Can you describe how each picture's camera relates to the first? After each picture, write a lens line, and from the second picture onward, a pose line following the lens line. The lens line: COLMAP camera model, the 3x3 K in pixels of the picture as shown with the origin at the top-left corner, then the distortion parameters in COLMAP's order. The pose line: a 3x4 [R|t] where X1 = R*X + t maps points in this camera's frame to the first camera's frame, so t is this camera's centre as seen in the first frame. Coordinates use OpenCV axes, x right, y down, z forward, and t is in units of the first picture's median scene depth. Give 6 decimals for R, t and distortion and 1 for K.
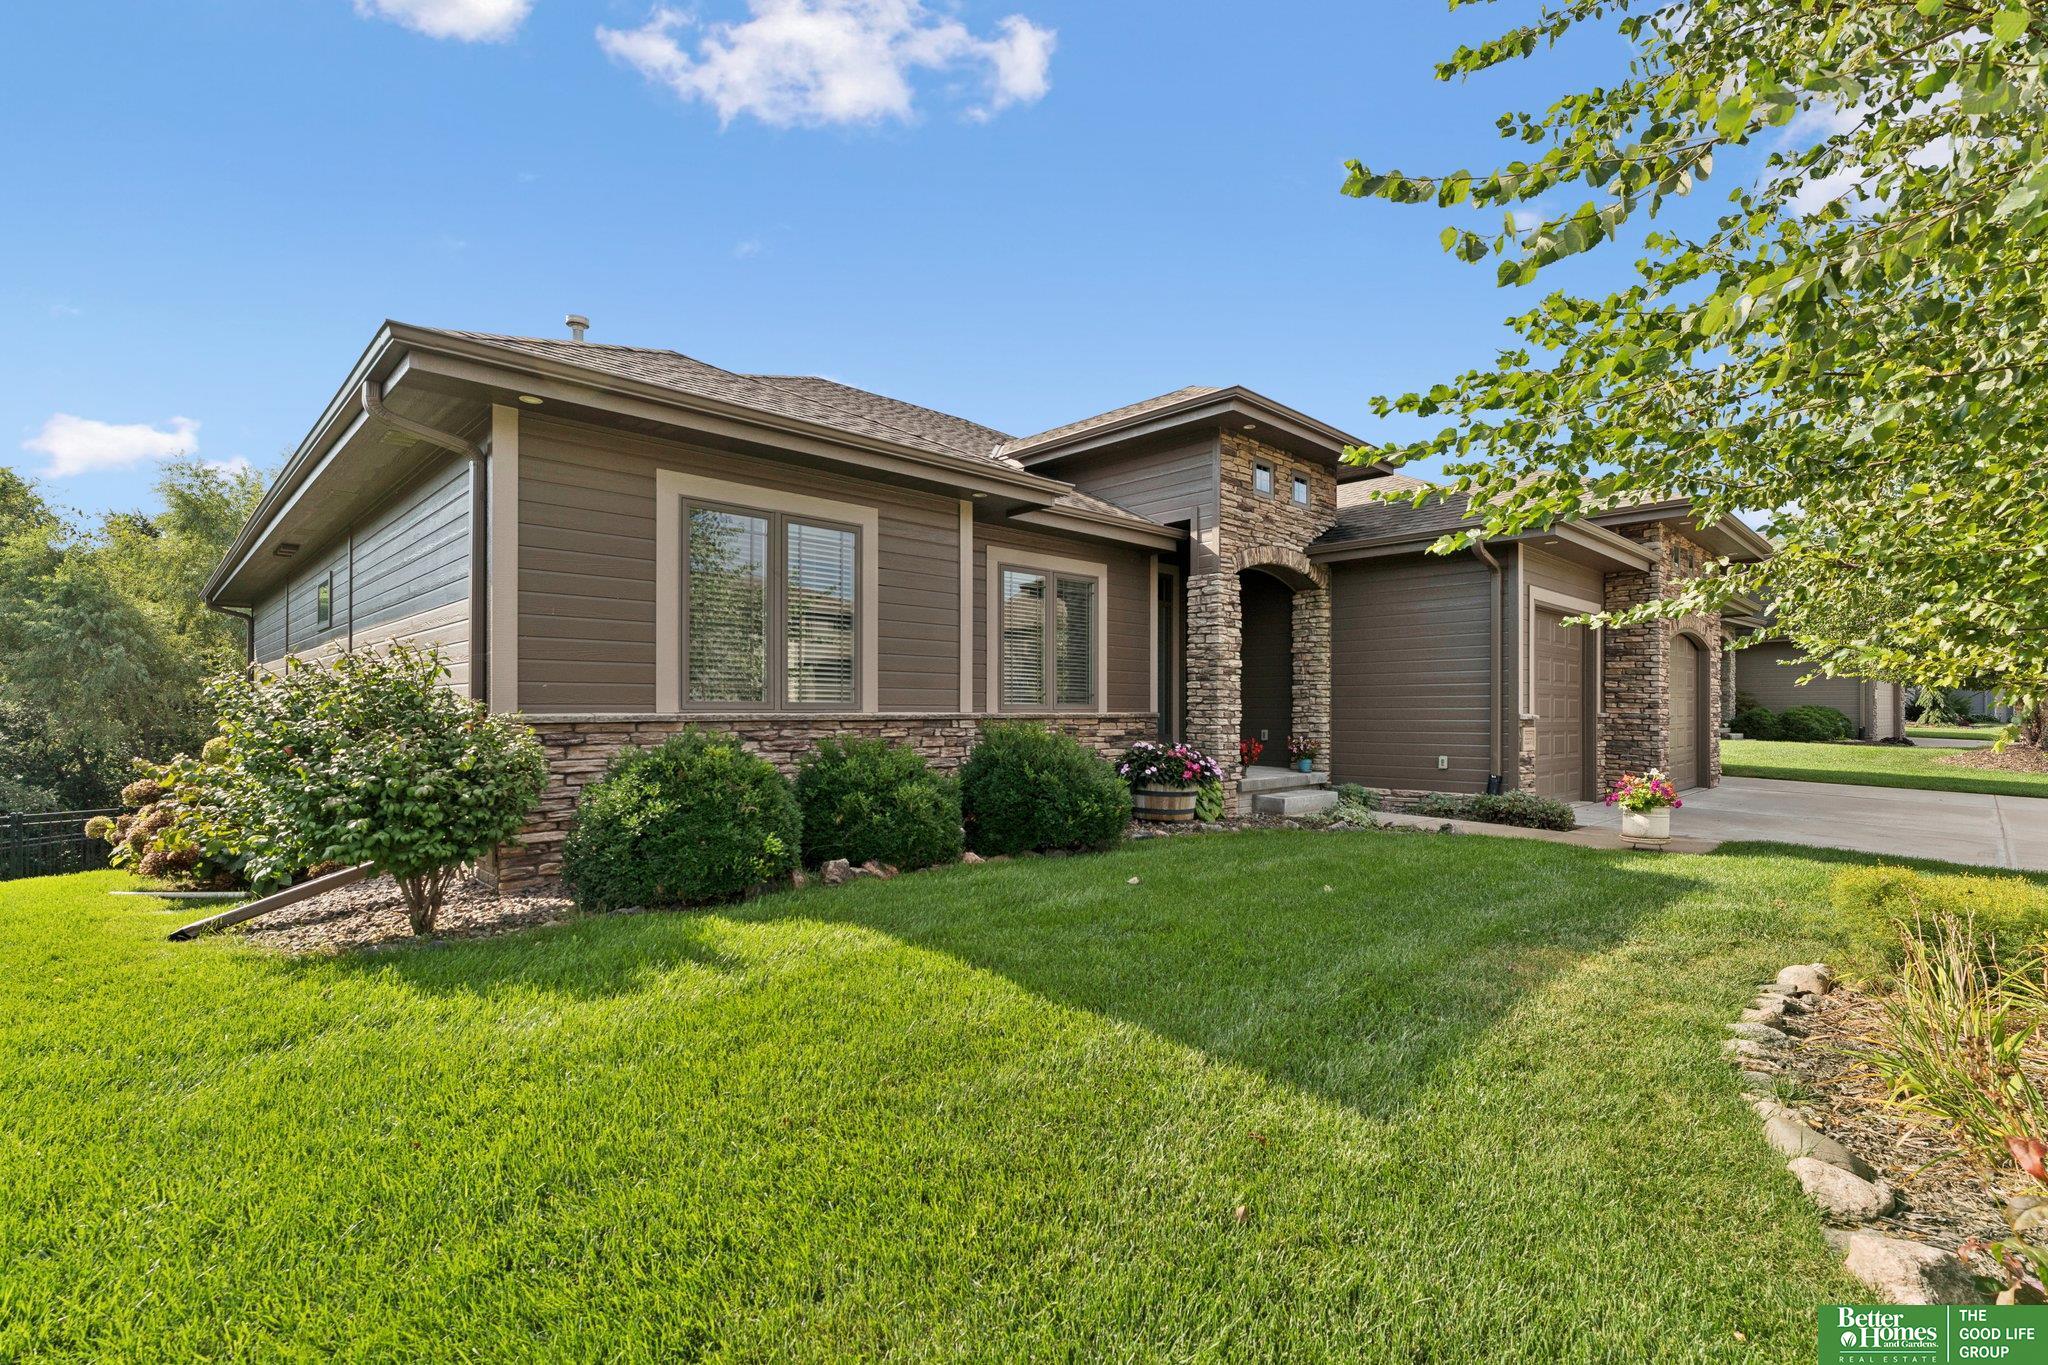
lens RADIAL K [[928.8, 0, 1028.9], [0, 928.8, 696.0], [0, 0, 1]] dist [-0.001555, 0.000409]
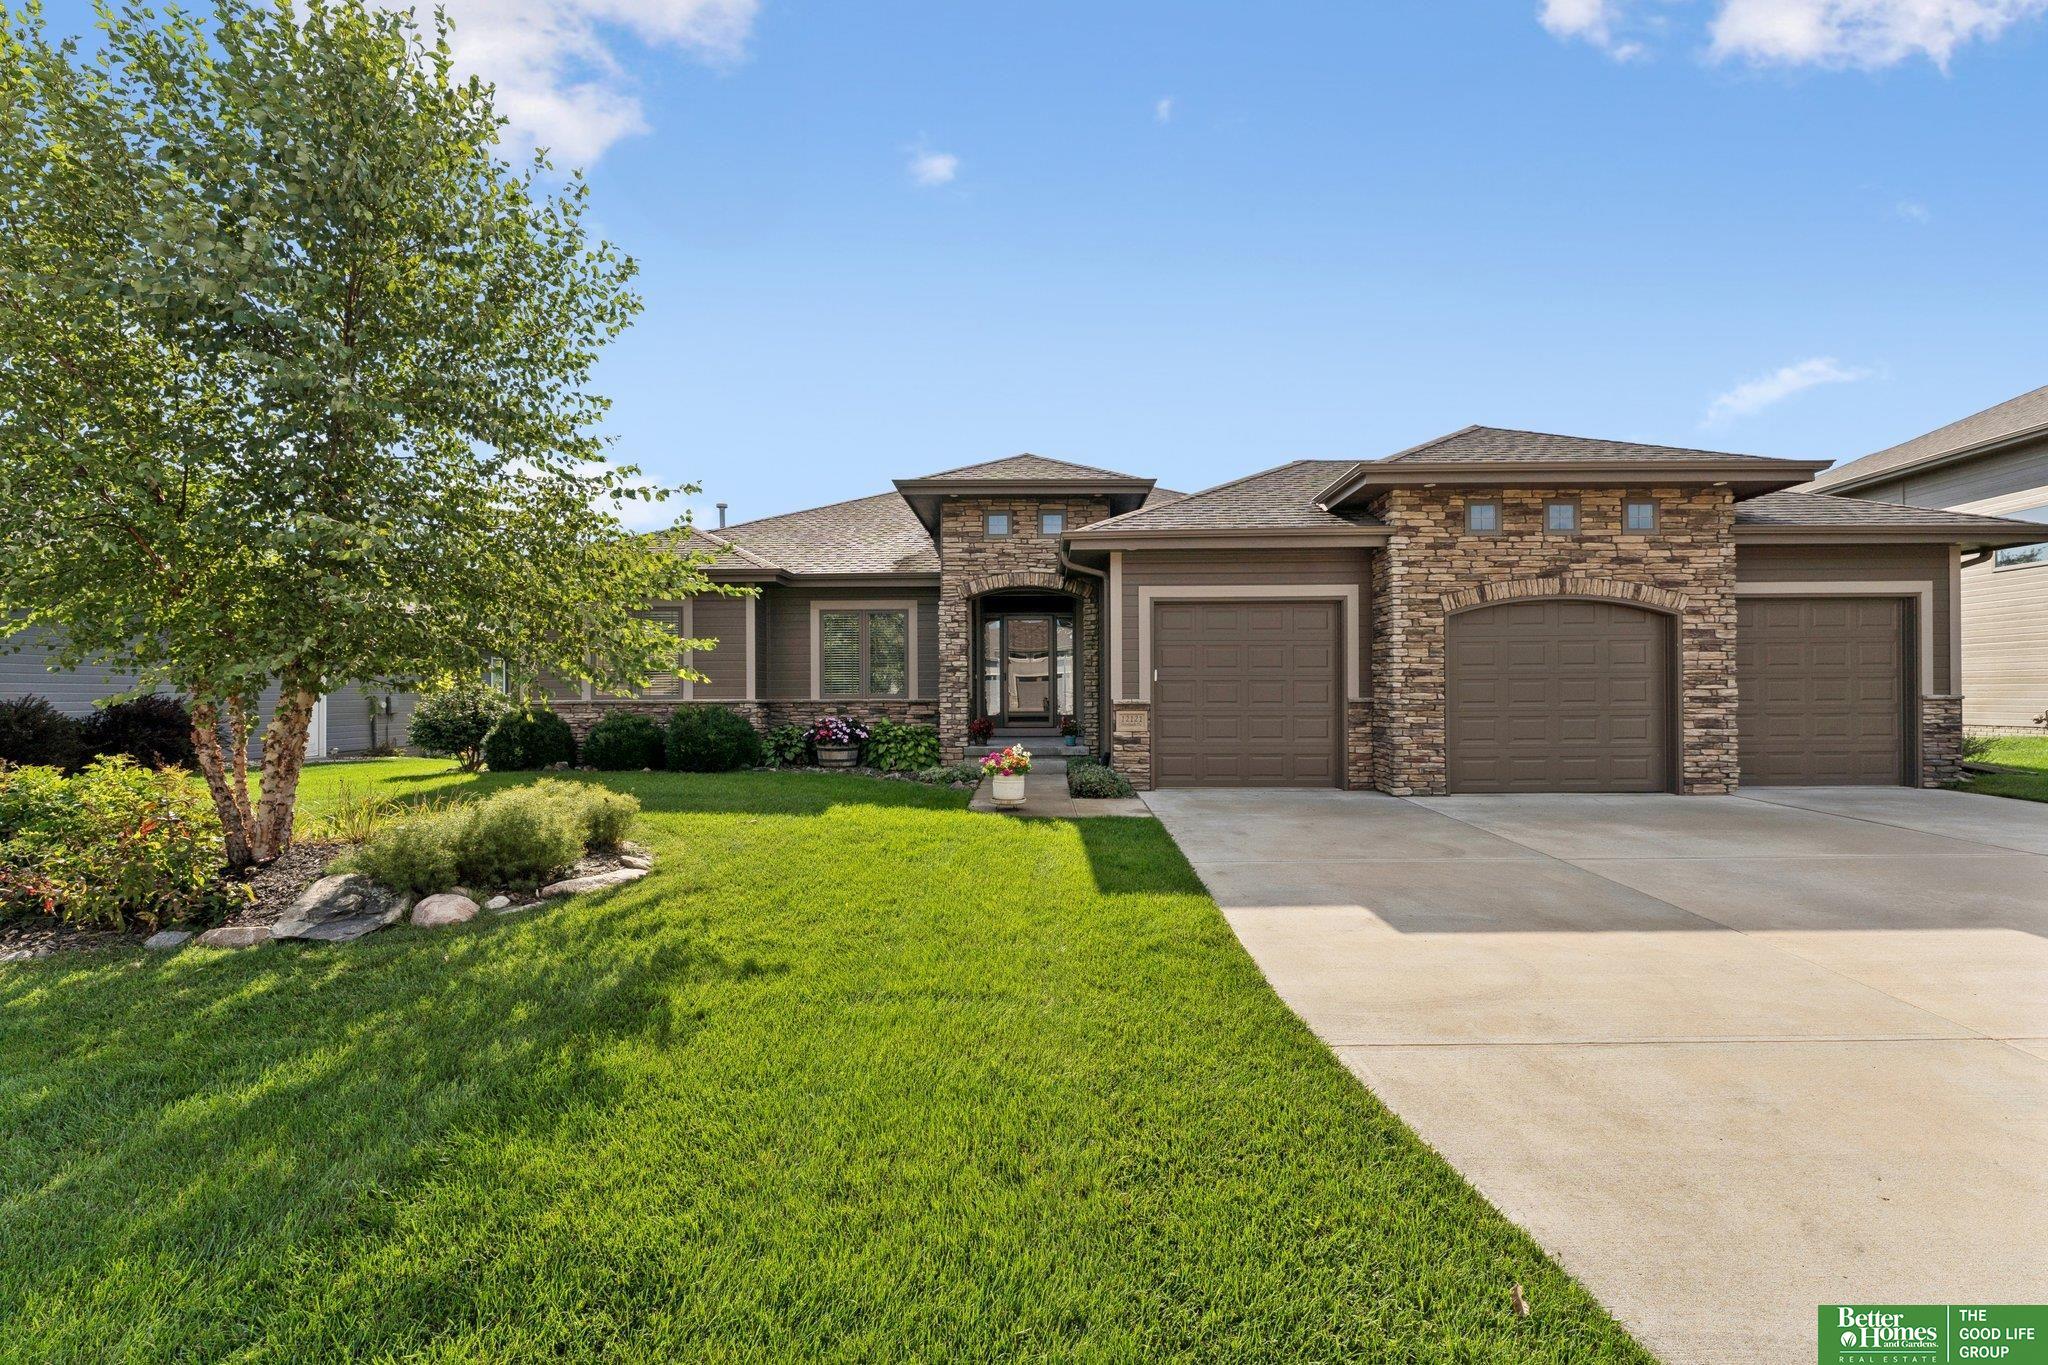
lens RADIAL K [[832.2, 0, 1047.8], [0, 832.2, 682.6], [0, 0, 1]] dist [-0.001398, -0.000323]
pose [[0.709736, -0.015735, -0.704292, 1.182278], [0.016158, 0.999851, -0.006055, 0.003108], [0.704283, -0.007083, 0.709884, 0.196842]]
